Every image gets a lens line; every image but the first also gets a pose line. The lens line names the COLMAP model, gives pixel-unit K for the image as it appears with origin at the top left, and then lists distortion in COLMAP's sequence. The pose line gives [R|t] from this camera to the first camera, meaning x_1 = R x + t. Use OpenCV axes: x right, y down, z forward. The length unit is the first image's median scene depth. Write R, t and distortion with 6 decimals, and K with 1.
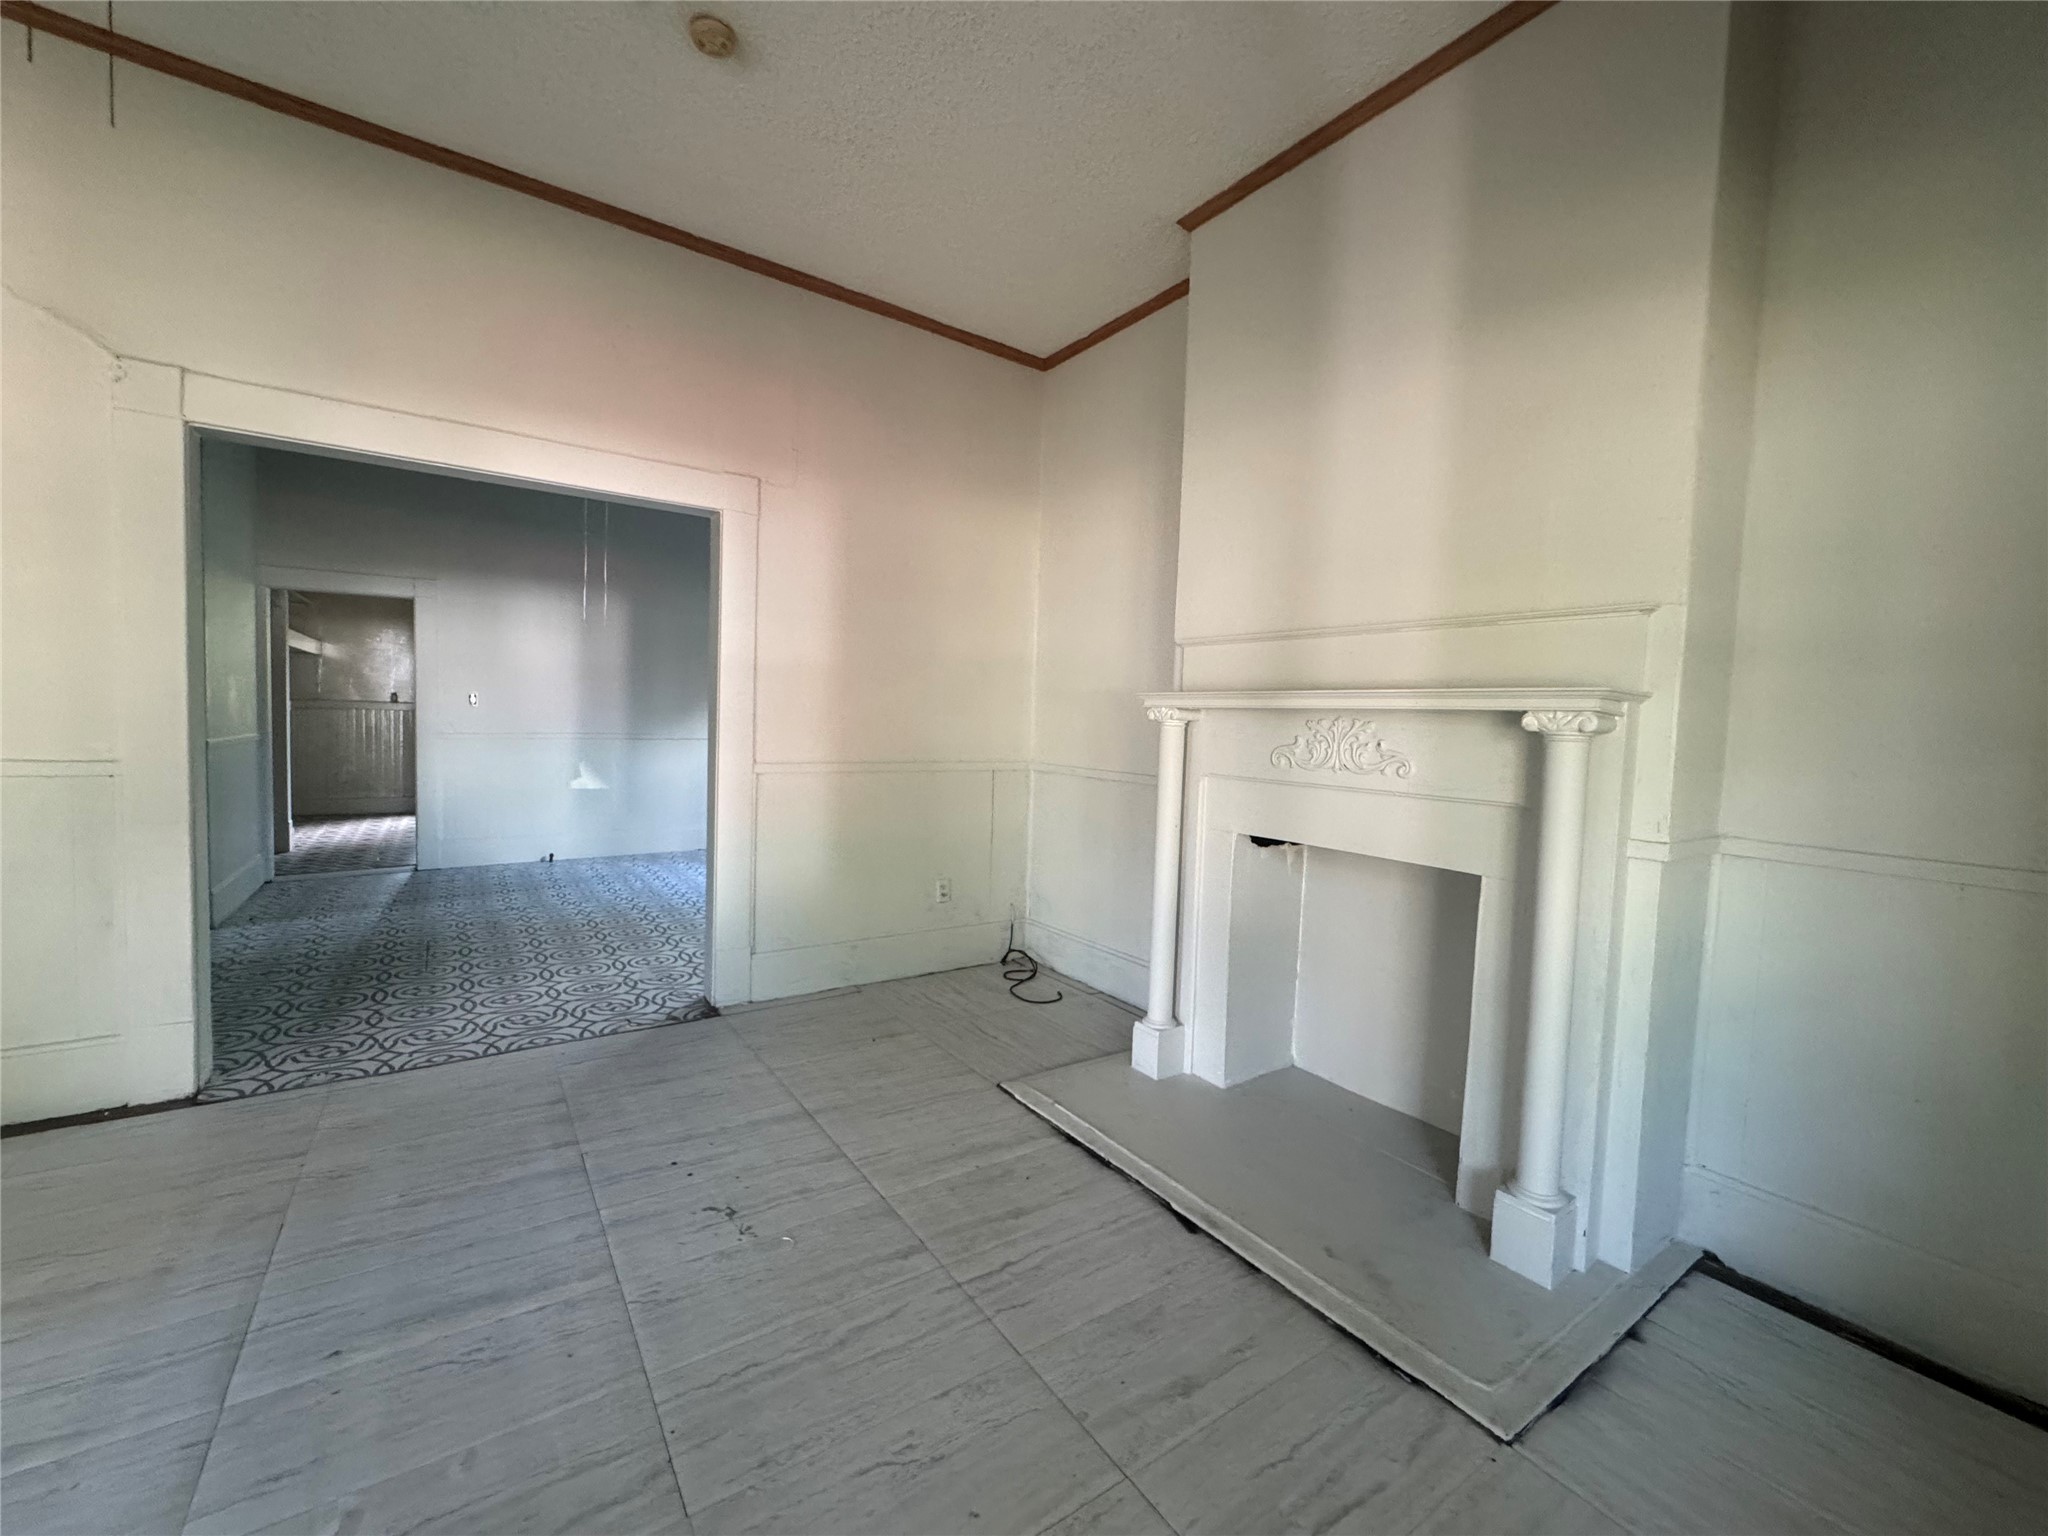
lens RADIAL K [[822.8, 0, 1022.5], [0, 822.8, 767.4], [0, 0, 1]] dist [0.001373, 0.000181]
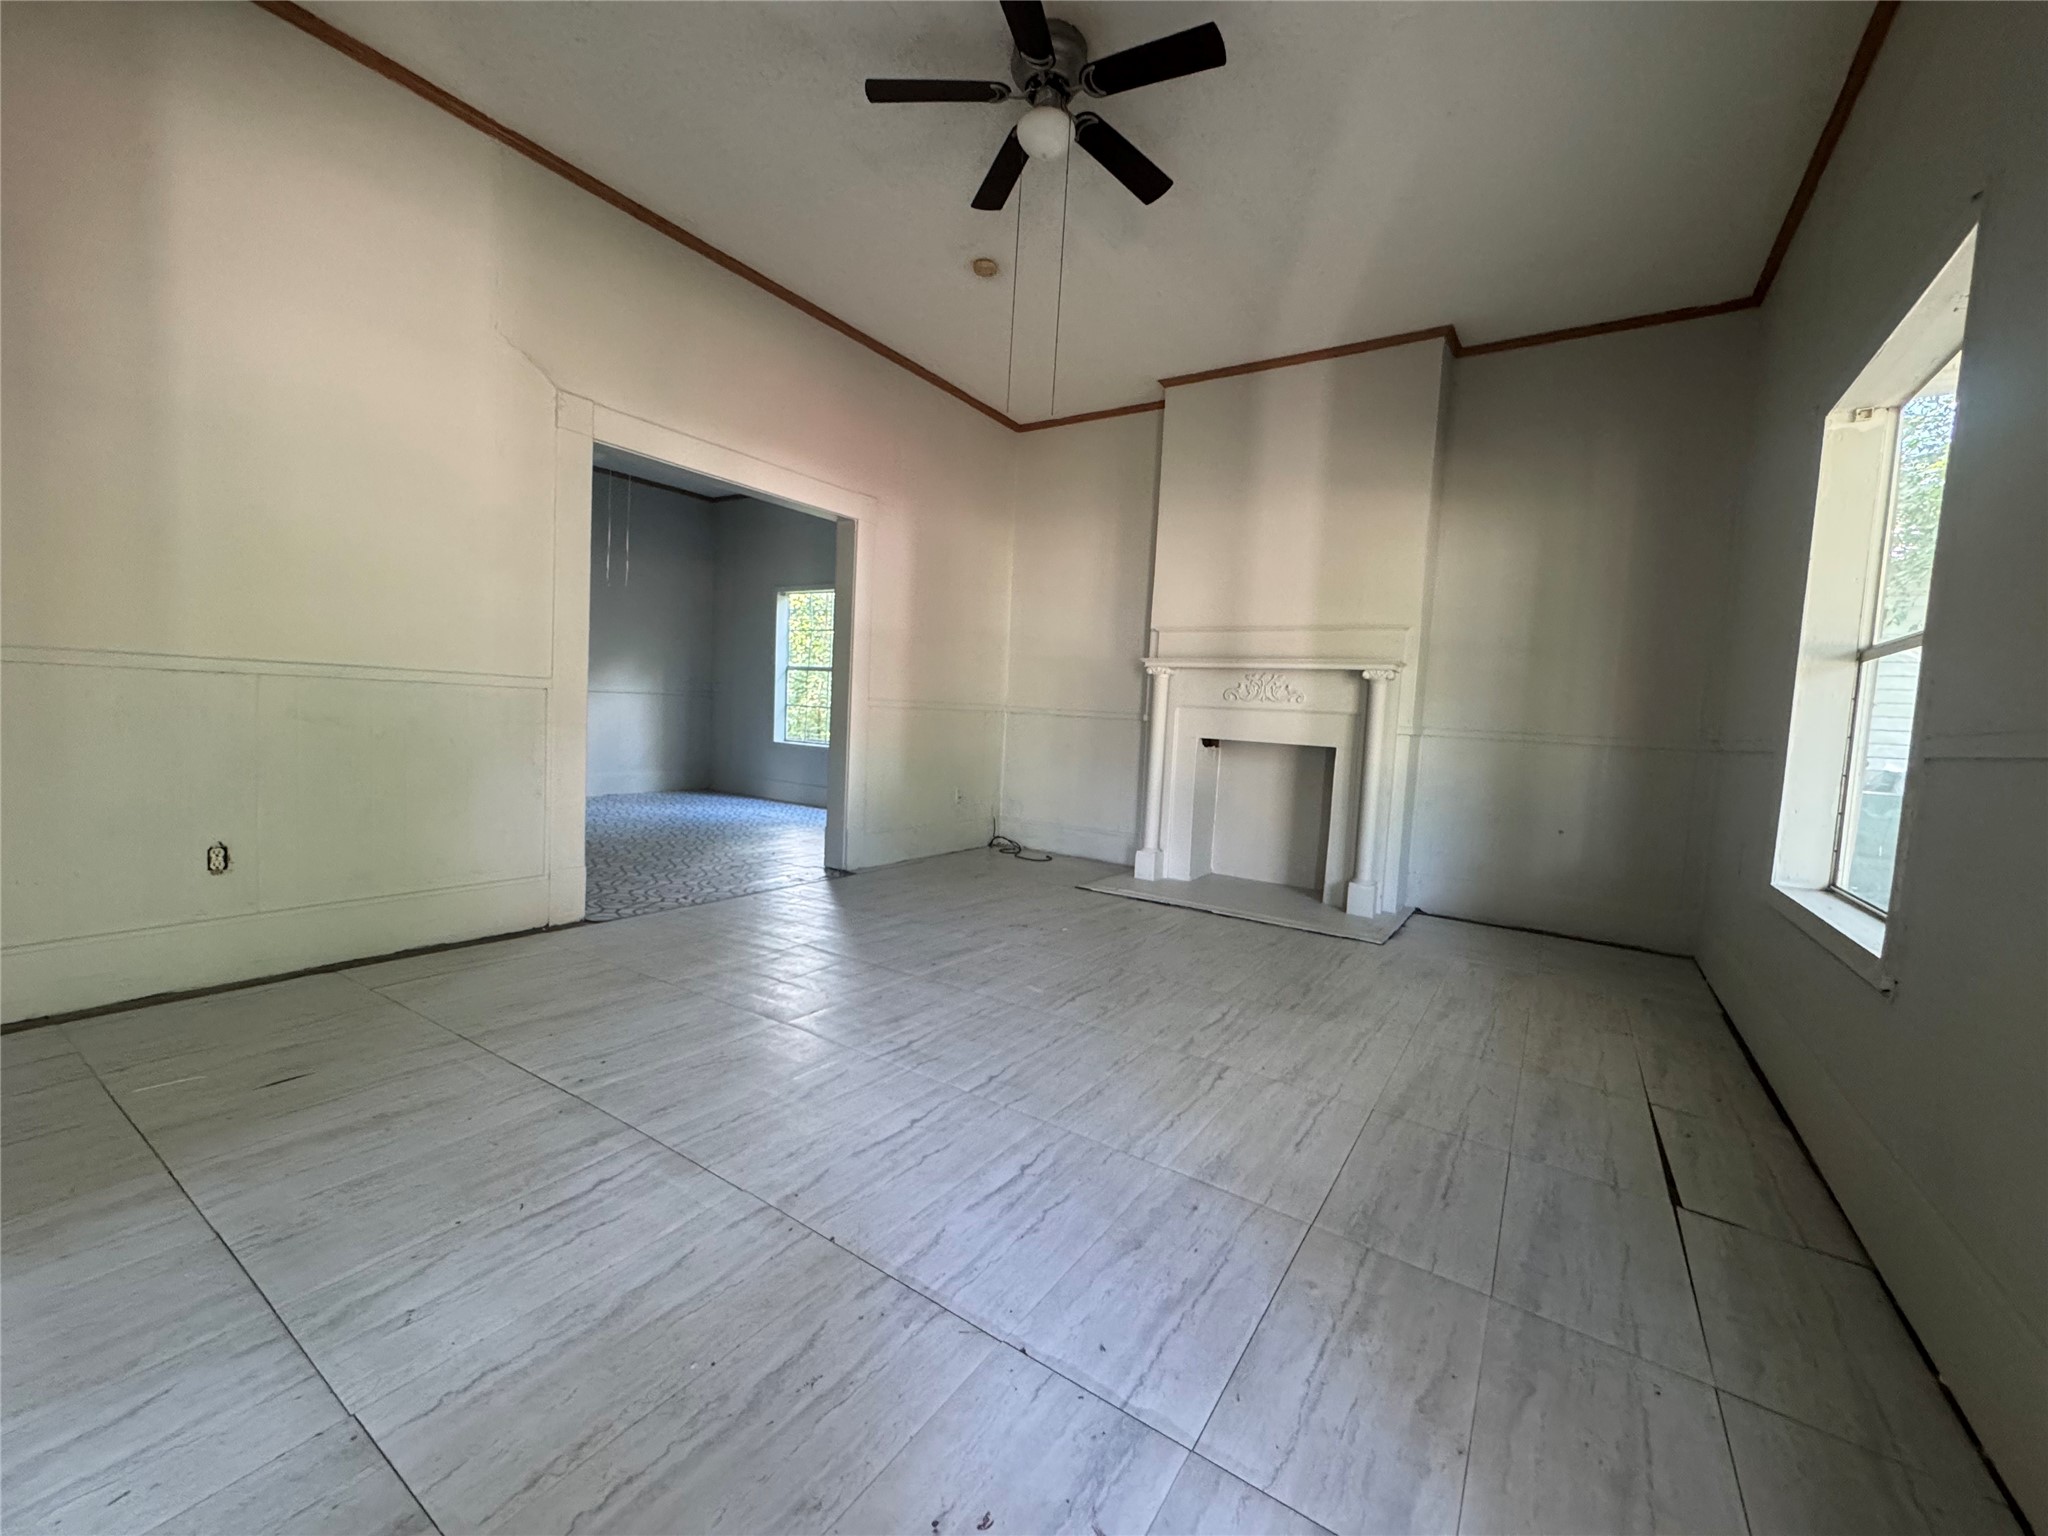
lens RADIAL K [[822.8, 0, 1024.9], [0, 822.8, 766.2], [0, 0, 1]] dist [0.001373, 0.000181]
pose [[0.929082, -0.011192, 0.369704, -0.853919], [0.001422, 0.999643, 0.026688, 0.104757], [-0.369871, -0.024270, 0.928766, -0.598807]]
